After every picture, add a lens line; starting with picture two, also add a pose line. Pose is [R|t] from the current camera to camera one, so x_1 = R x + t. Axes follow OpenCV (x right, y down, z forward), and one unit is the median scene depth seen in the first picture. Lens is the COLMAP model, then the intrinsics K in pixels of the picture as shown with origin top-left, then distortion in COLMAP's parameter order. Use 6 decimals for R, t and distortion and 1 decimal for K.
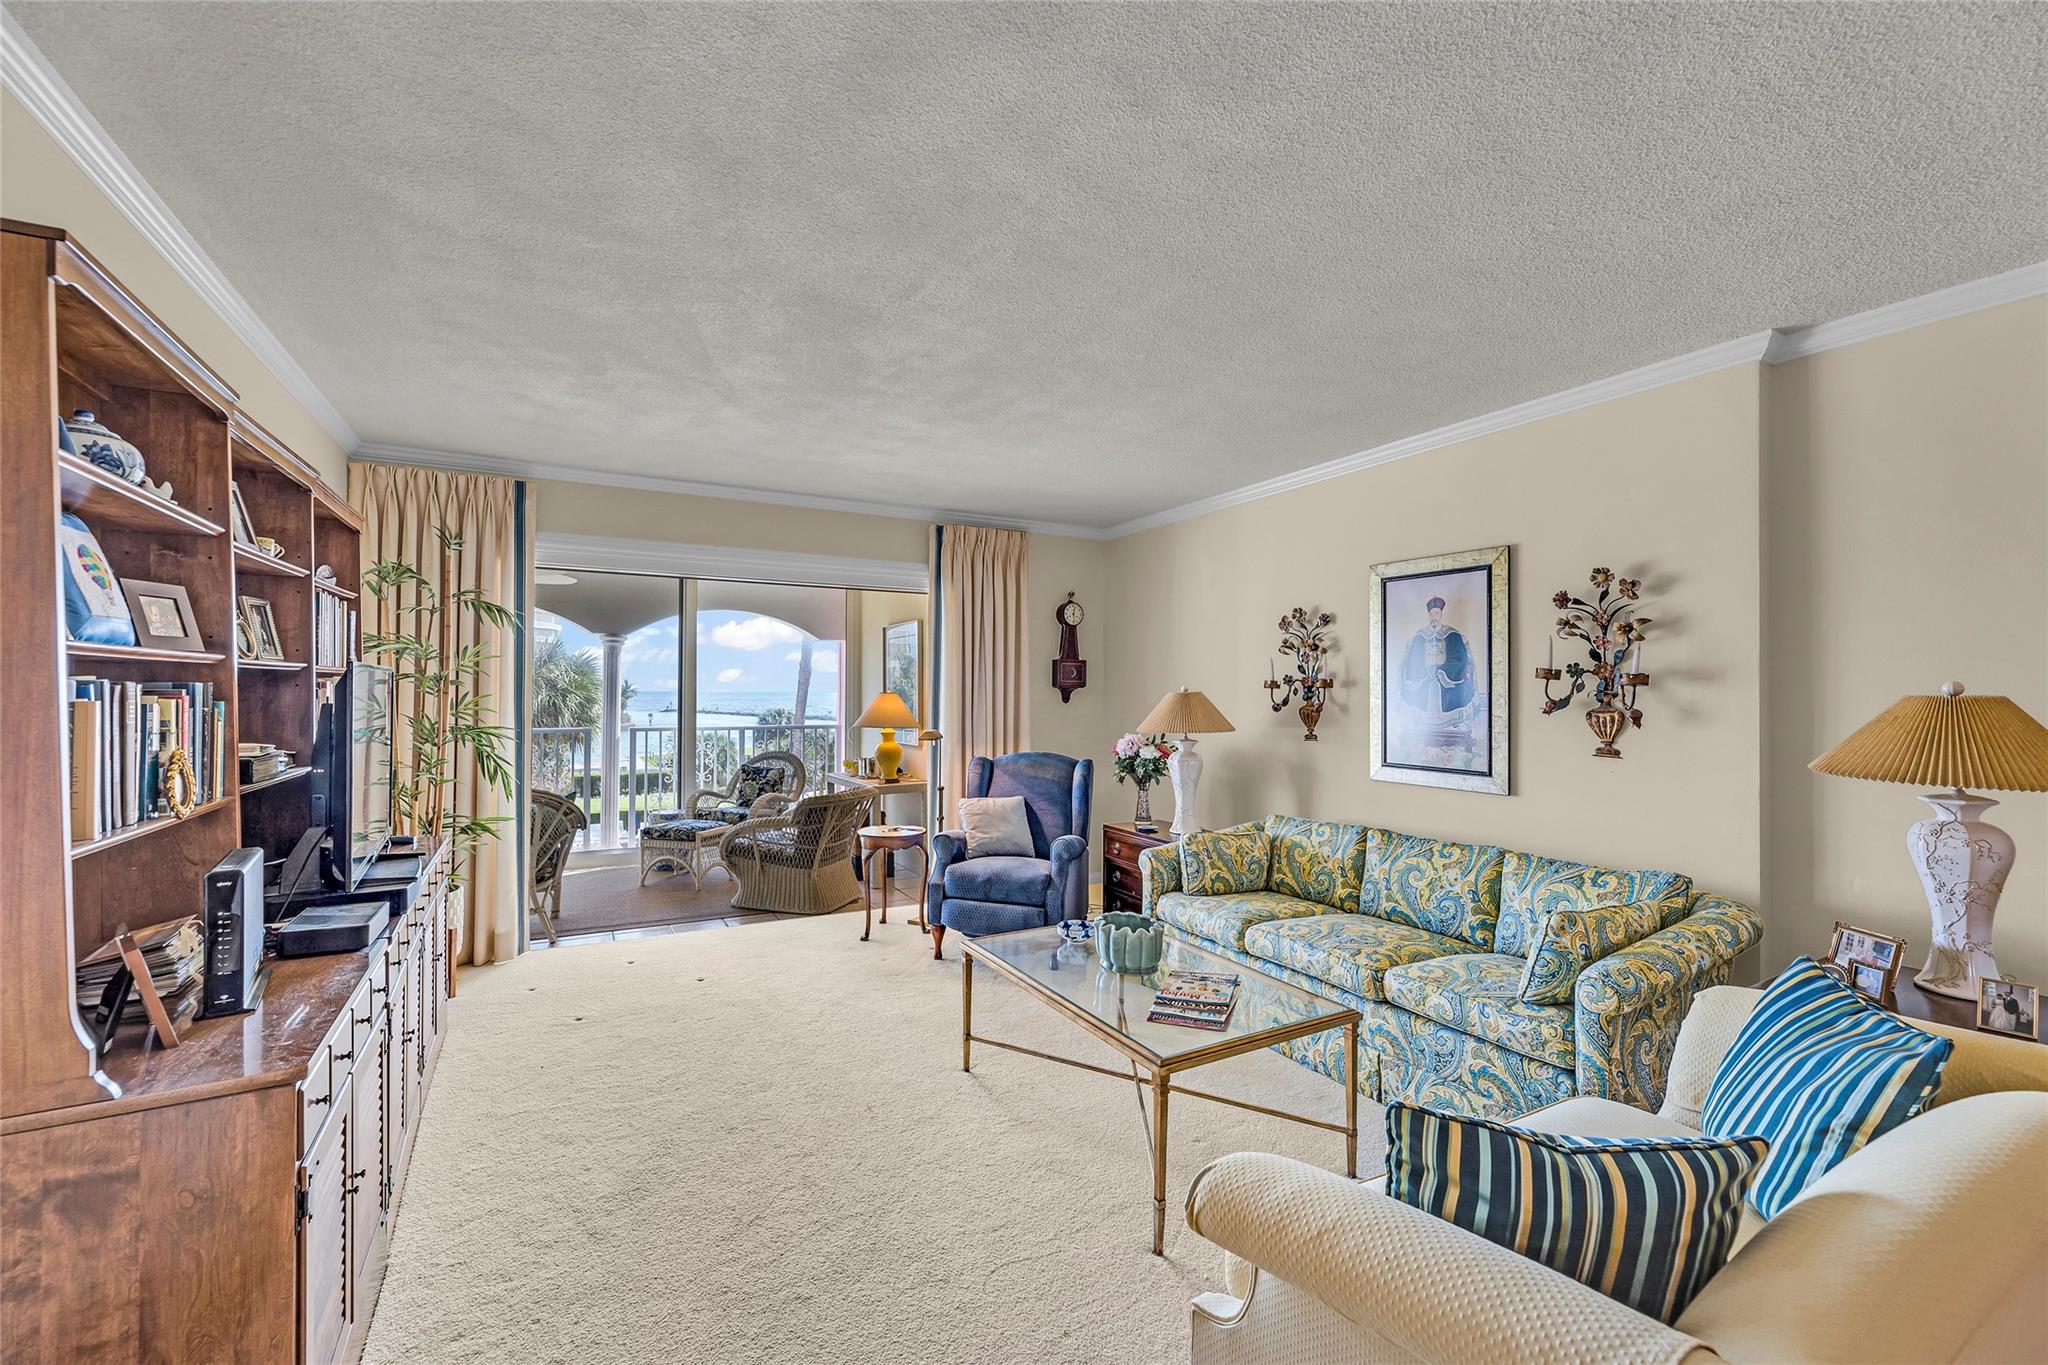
lens RADIAL K [[841.6, 0, 1028.3], [0, 841.6, 680.2], [0, 0, 1]] dist [-0.001413, -0.000012]
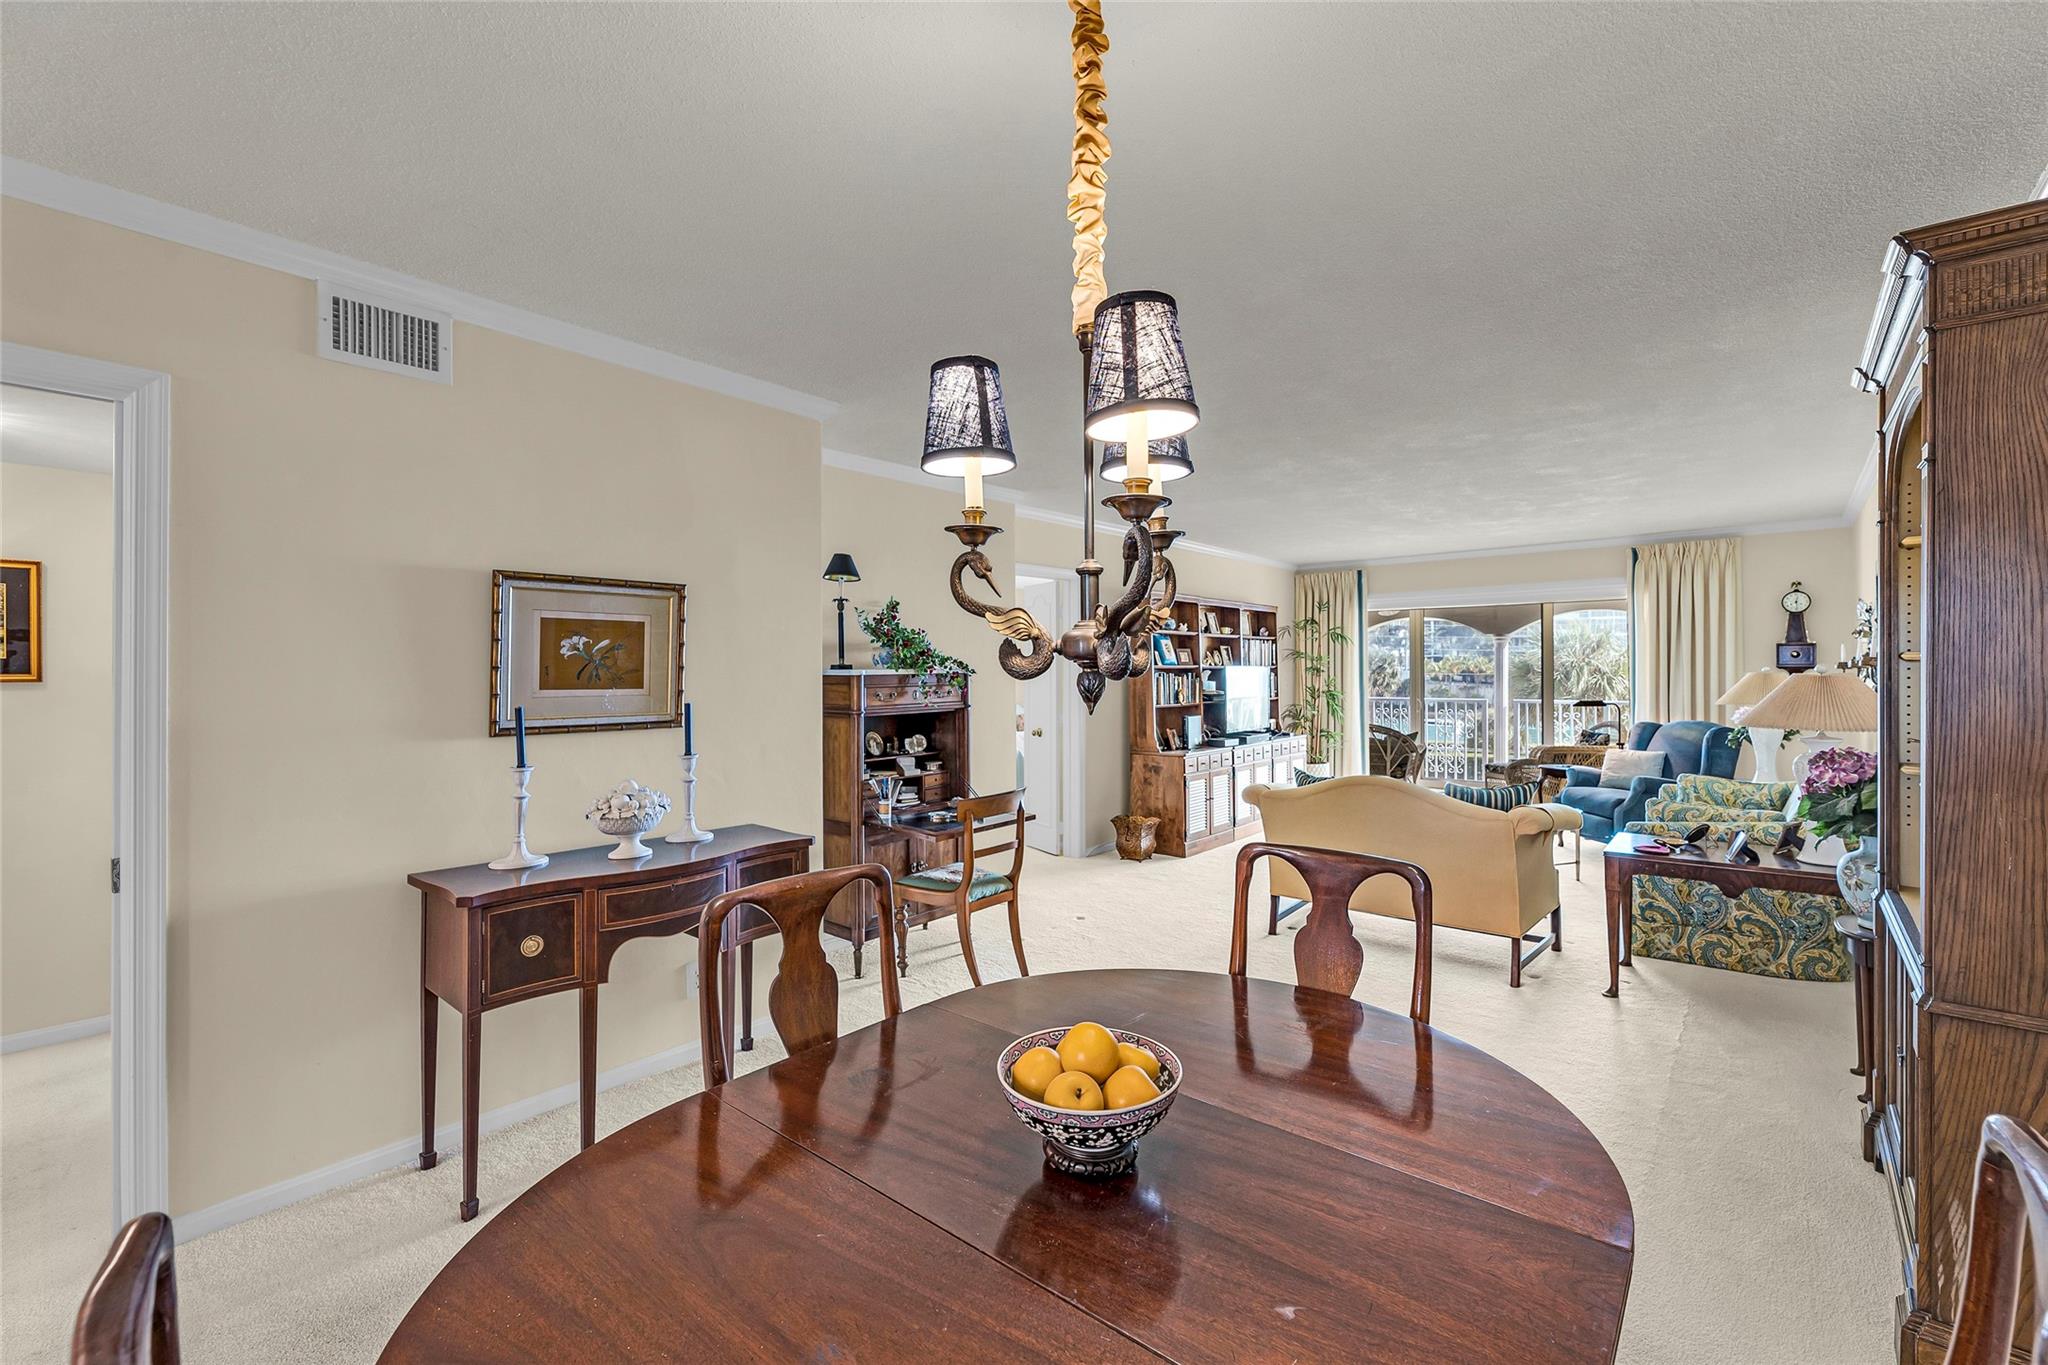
lens RADIAL K [[841.6, 0, 1017.0], [0, 841.6, 673.1], [0, 0, 1]] dist [-0.001413, -0.000012]
pose [[0.335640, -0.006716, -0.941966, 1.050071], [0.017762, 0.999842, -0.000800, -0.003778], [0.941823, -0.016462, 0.335707, -0.472416]]
